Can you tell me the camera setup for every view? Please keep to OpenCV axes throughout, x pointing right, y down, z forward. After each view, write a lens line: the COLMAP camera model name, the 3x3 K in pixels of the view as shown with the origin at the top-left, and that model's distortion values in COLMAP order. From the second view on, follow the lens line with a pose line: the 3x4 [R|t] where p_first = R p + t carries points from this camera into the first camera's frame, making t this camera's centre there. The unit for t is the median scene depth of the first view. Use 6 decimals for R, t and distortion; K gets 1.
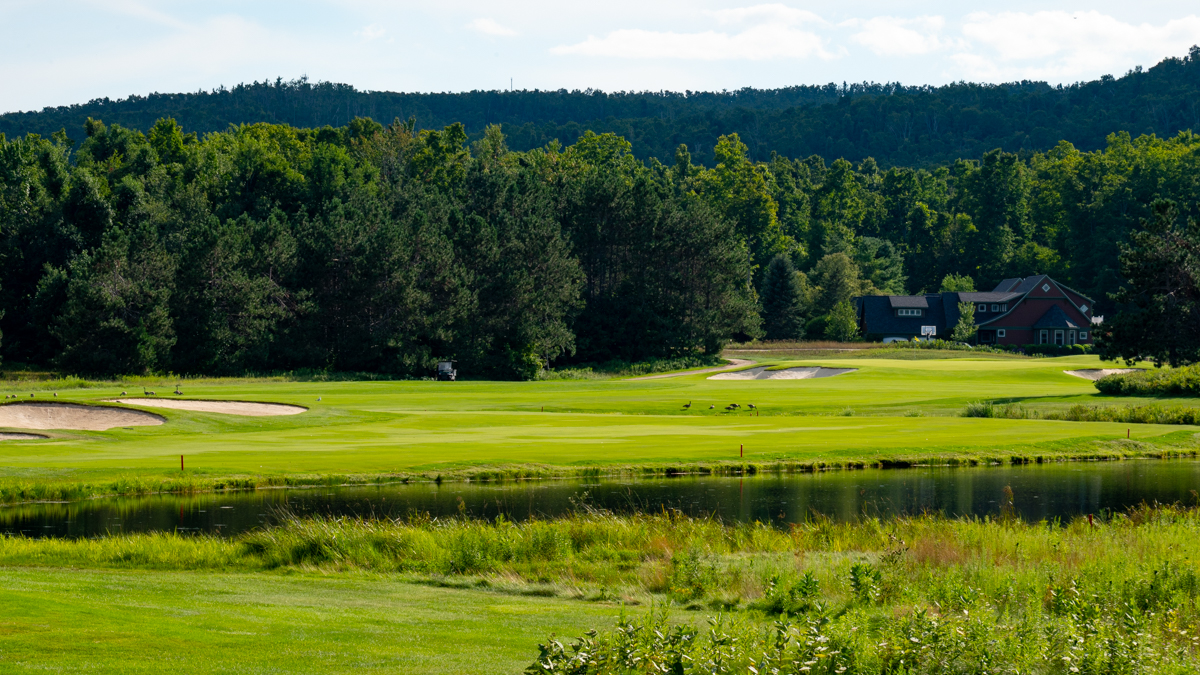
lens RADIAL K [[4233.4, 0, 599.4], [0, 4233.4, 335.4], [0, 0, 1]] dist [-0.114539, 0.000000]
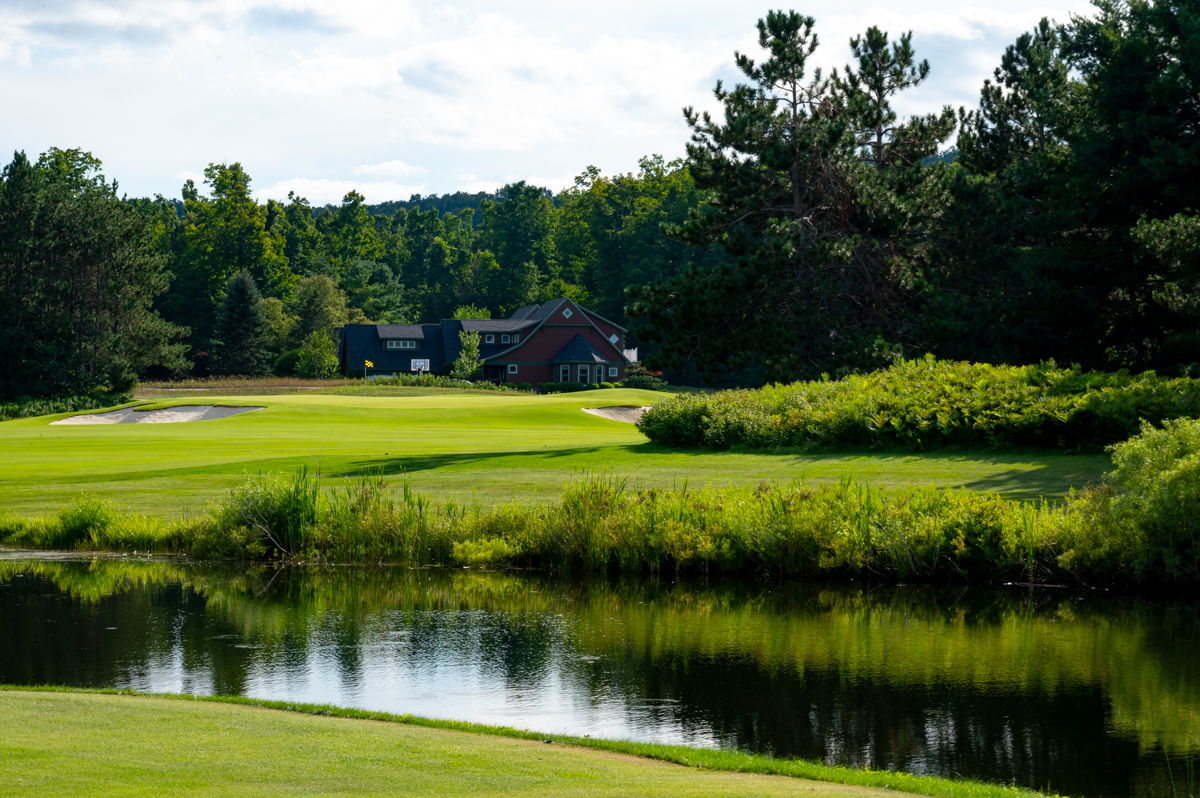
lens RADIAL K [[3001.8, 0, 595.8], [0, 3001.8, 400.4], [0, 0, 1]] dist [-0.037488, 0.000000]
pose [[0.994225, -0.003329, 0.107262, 0.047814], [0.003374, 0.999994, -0.000237, 0.005537], [-0.107260, 0.000597, 0.994231, 0.414456]]
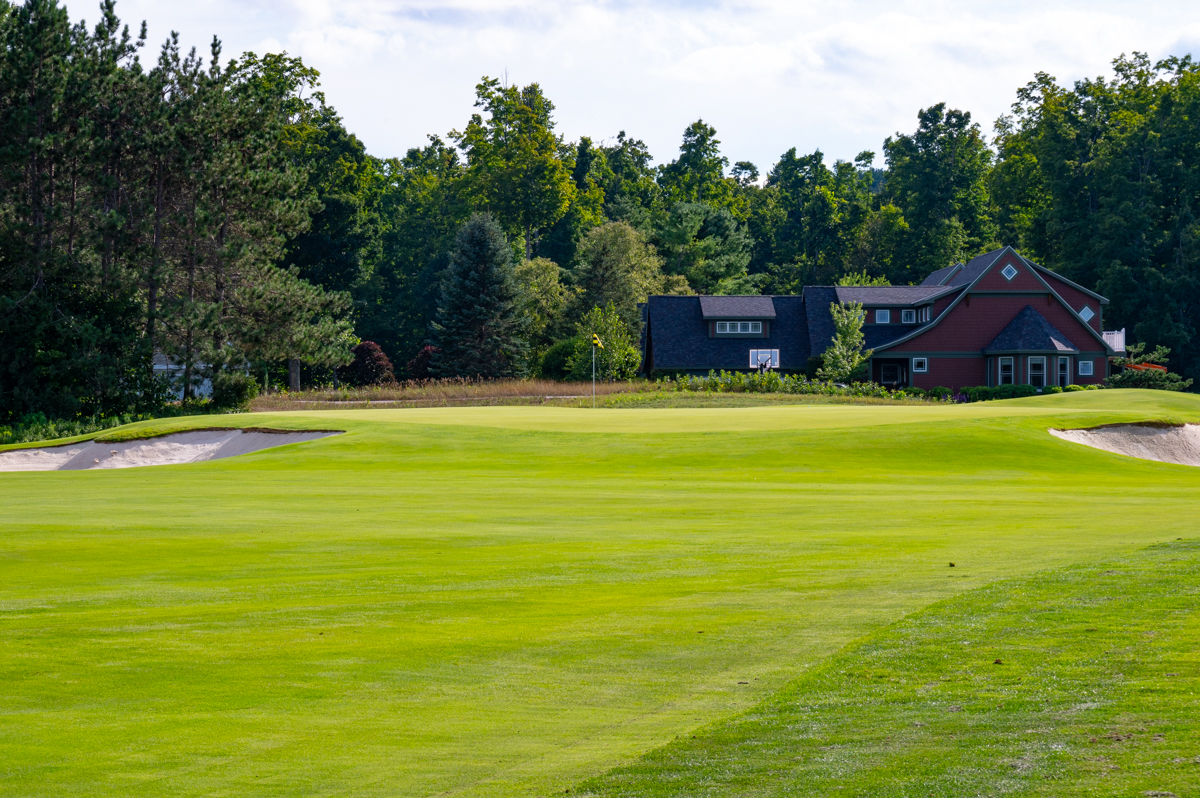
lens RADIAL K [[3325.8, 0, 593.0], [0, 3325.8, 401.7], [0, 0, 1]] dist [0.030100, 0.000000]
pose [[0.999609, -0.011536, -0.025467, 0.064959], [0.011365, 0.999912, -0.006857, 0.005875], [0.025544, 0.006565, 0.999652, 0.593824]]
